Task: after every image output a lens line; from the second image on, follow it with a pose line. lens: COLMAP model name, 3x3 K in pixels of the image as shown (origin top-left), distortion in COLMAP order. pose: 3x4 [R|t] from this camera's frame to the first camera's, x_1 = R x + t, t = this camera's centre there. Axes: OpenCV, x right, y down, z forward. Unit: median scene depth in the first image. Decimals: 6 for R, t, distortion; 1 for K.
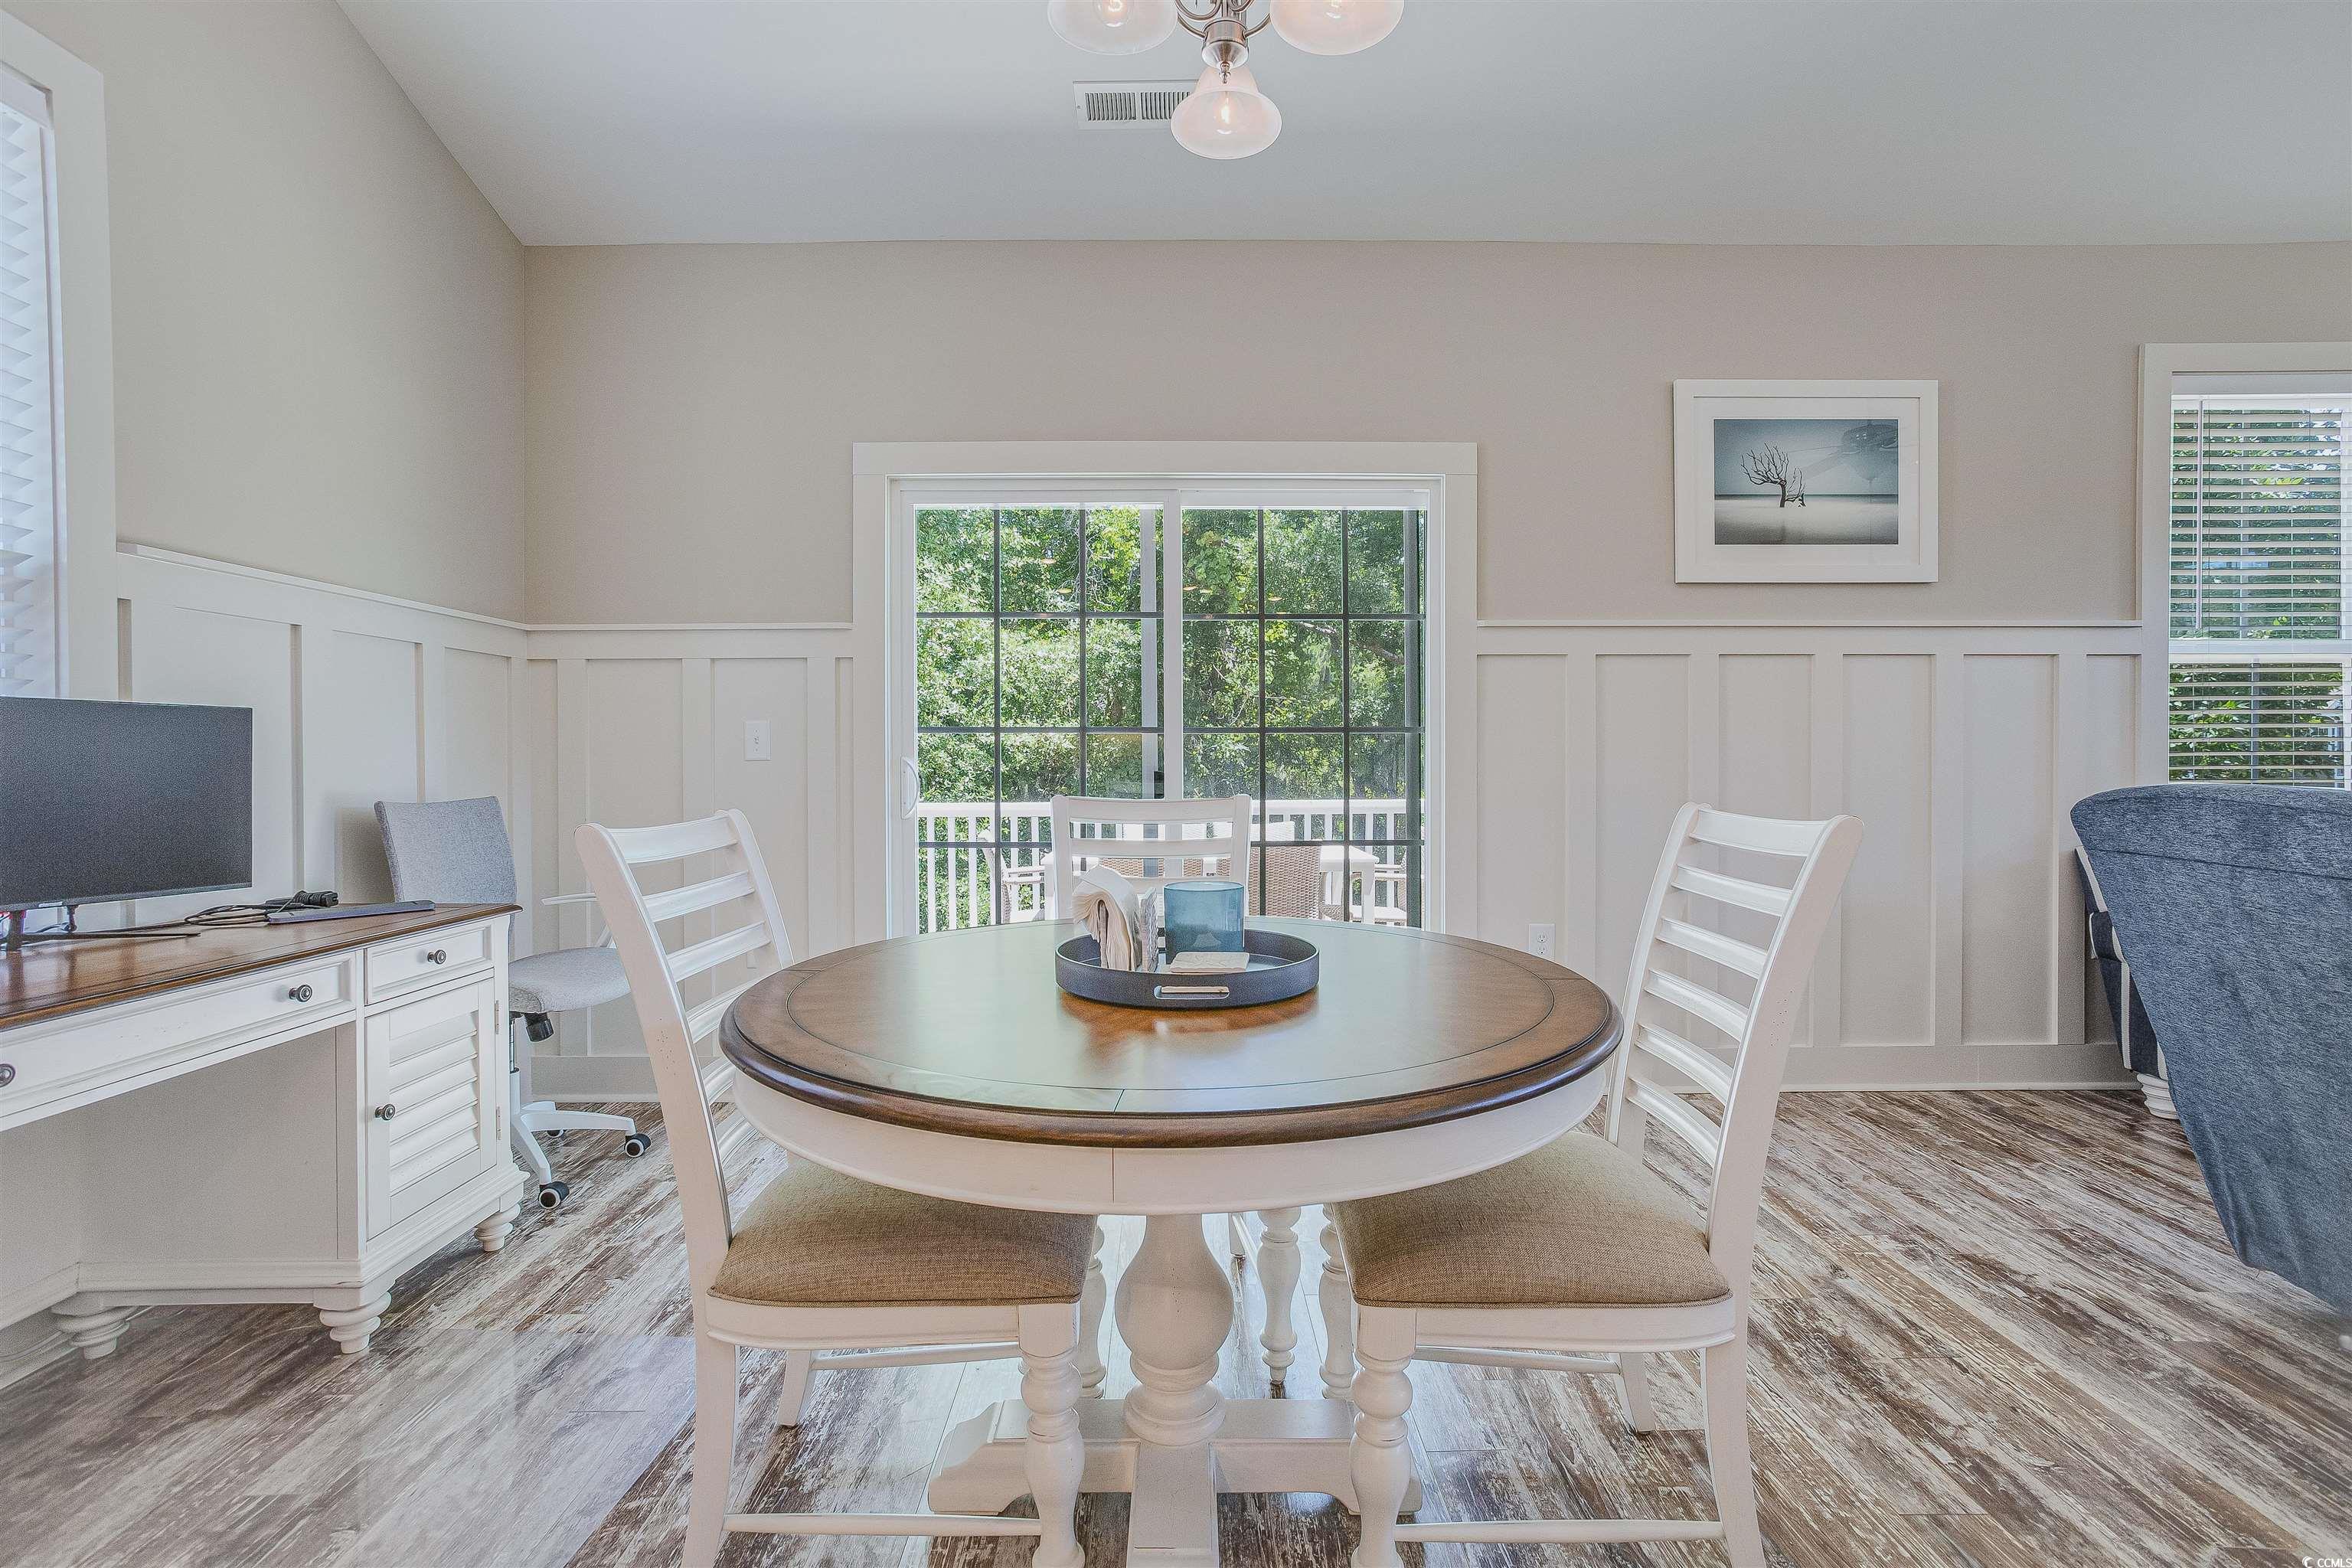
lens RADIAL K [[1067.5, 0, 1182.9], [0, 1067.5, 773.2], [0, 0, 1]] dist [-0.046784, 0.028500]
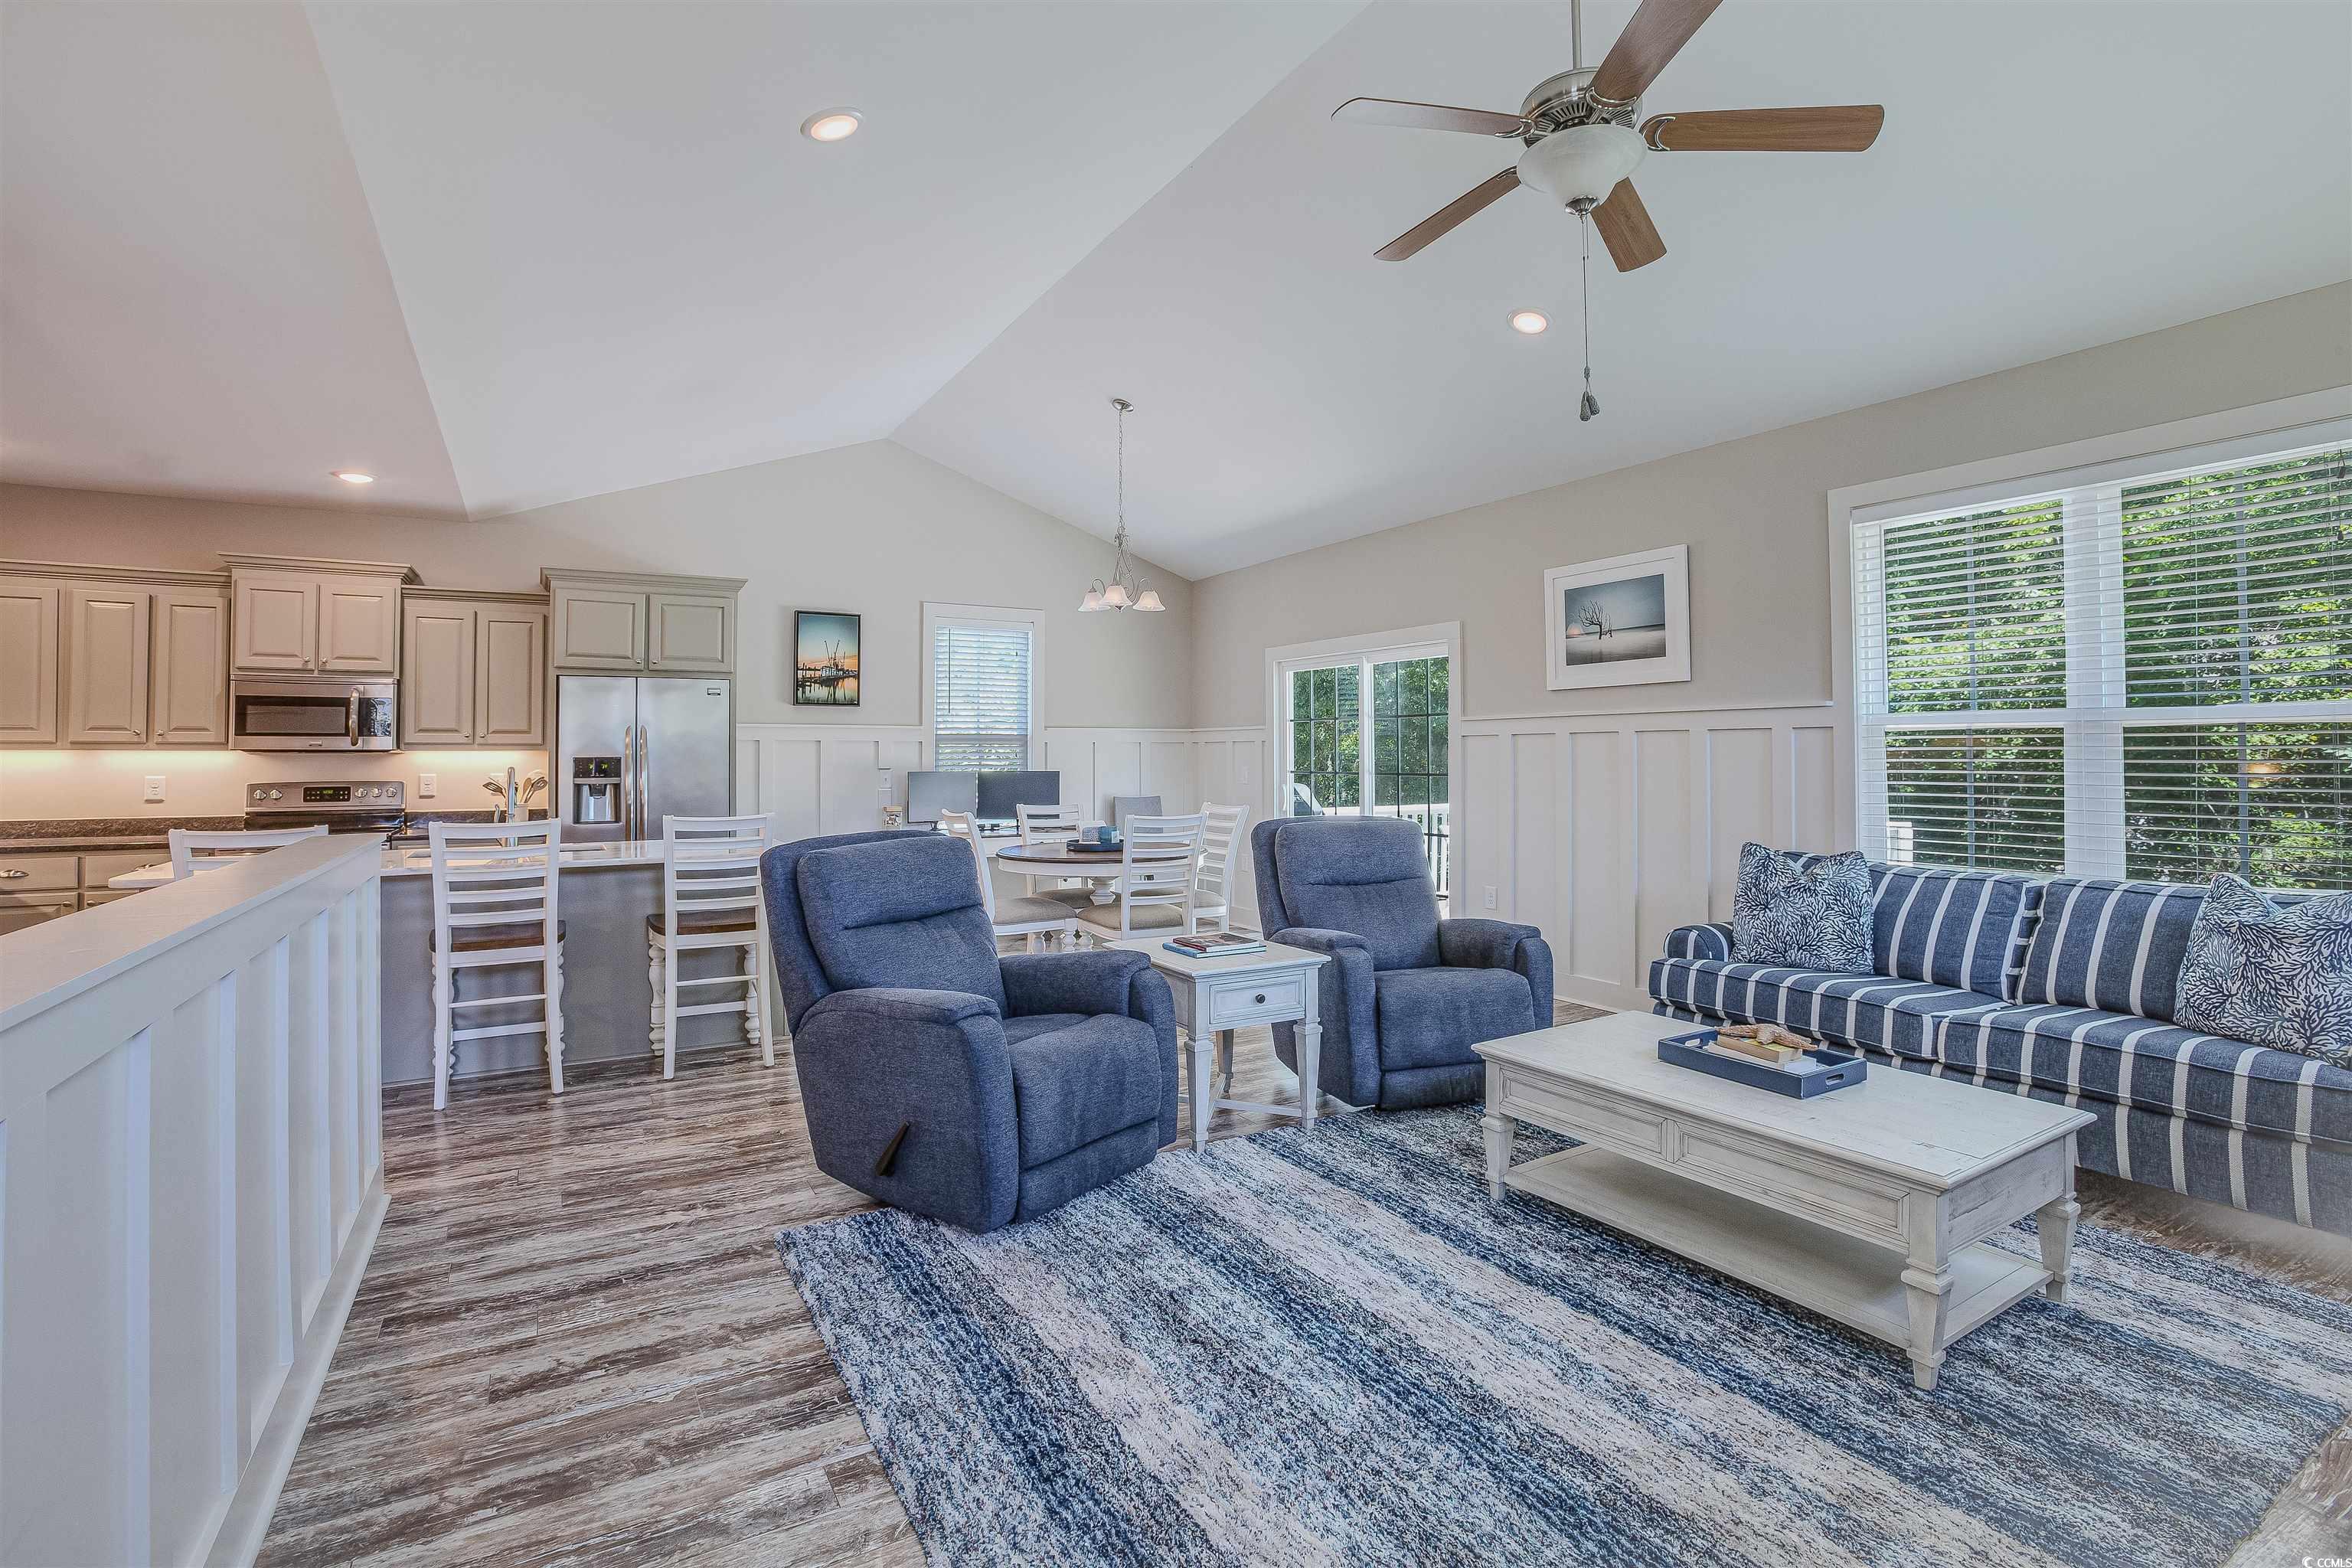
lens RADIAL K [[1095.4, 0, 1168.0], [0, 1095.4, 737.8], [0, 0, 1]] dist [-0.066495, 0.025622]
pose [[0.491927, -0.011917, -0.870555, 1.708640], [-0.012488, 0.999707, -0.020742, -0.064028], [0.870547, 0.021075, 0.491634, -0.373114]]
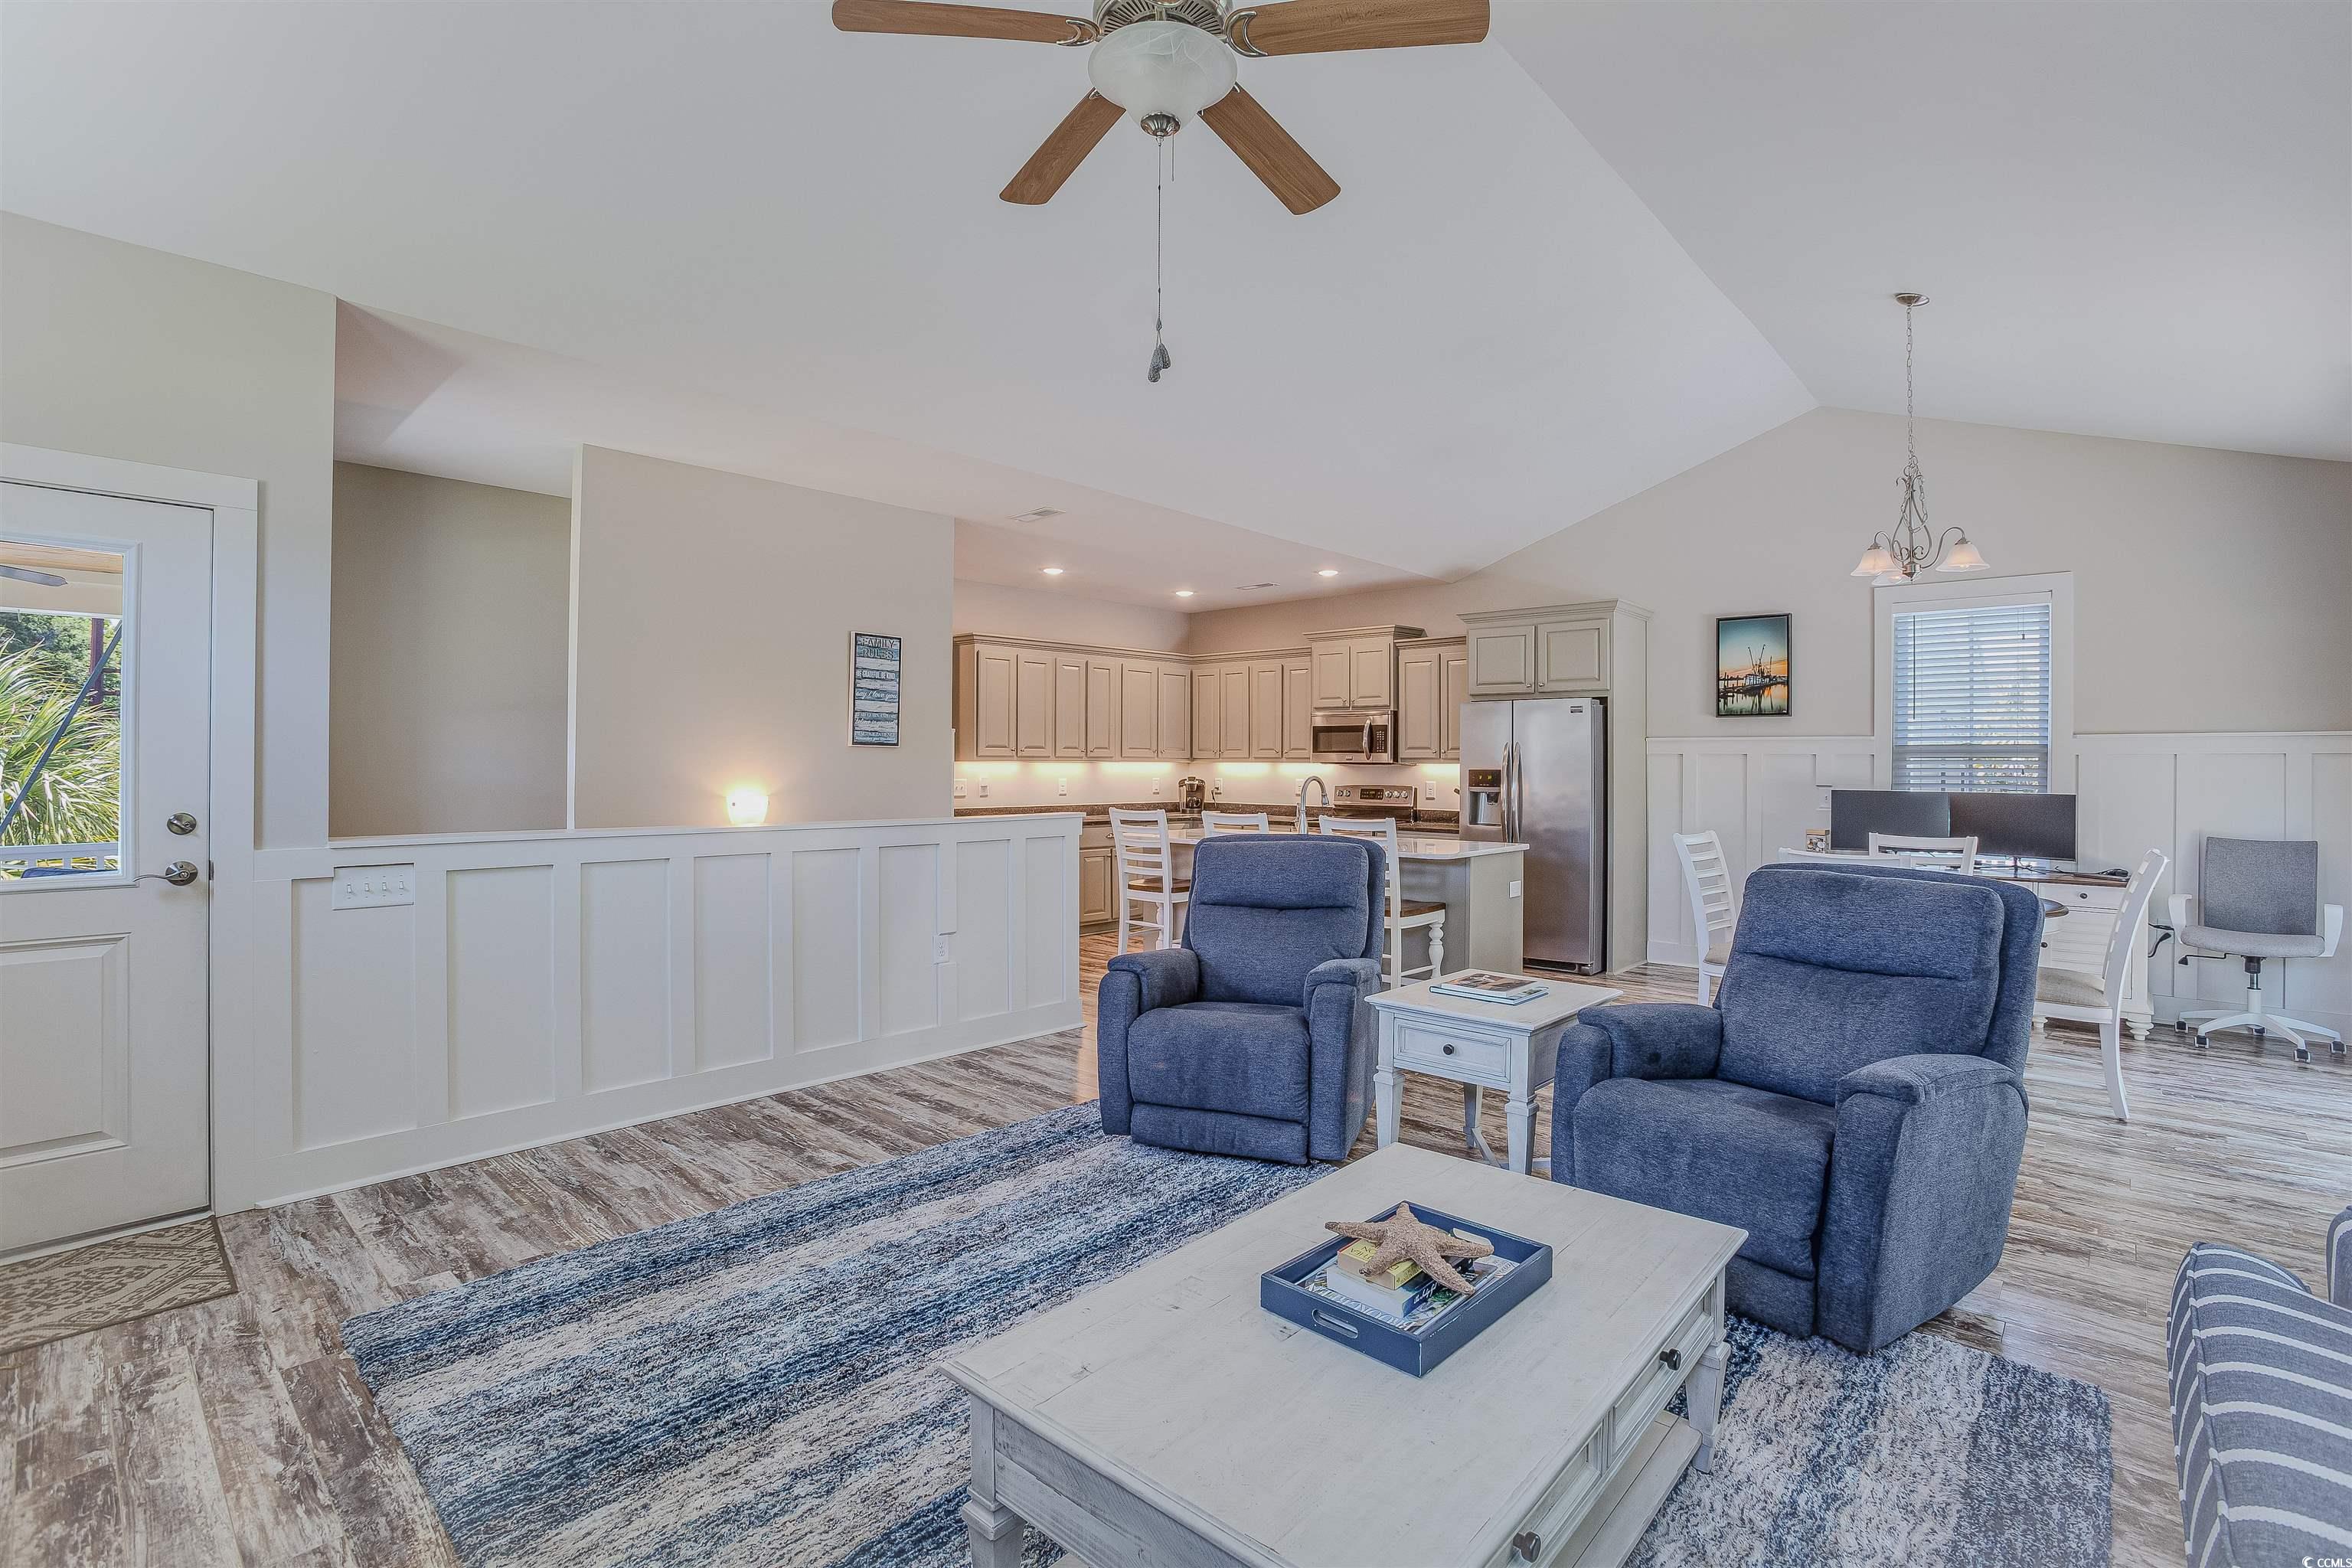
lens RADIAL K [[1096.4, 0, 1180.3], [0, 1096.4, 772.8], [0, 0, 1]] dist [-0.065184, 0.022836]
pose [[-0.682118, 0.006639, -0.731212, 1.665173], [-0.014157, 0.999651, 0.022284, -0.091007], [0.731105, 0.025552, -0.681787, 0.735265]]
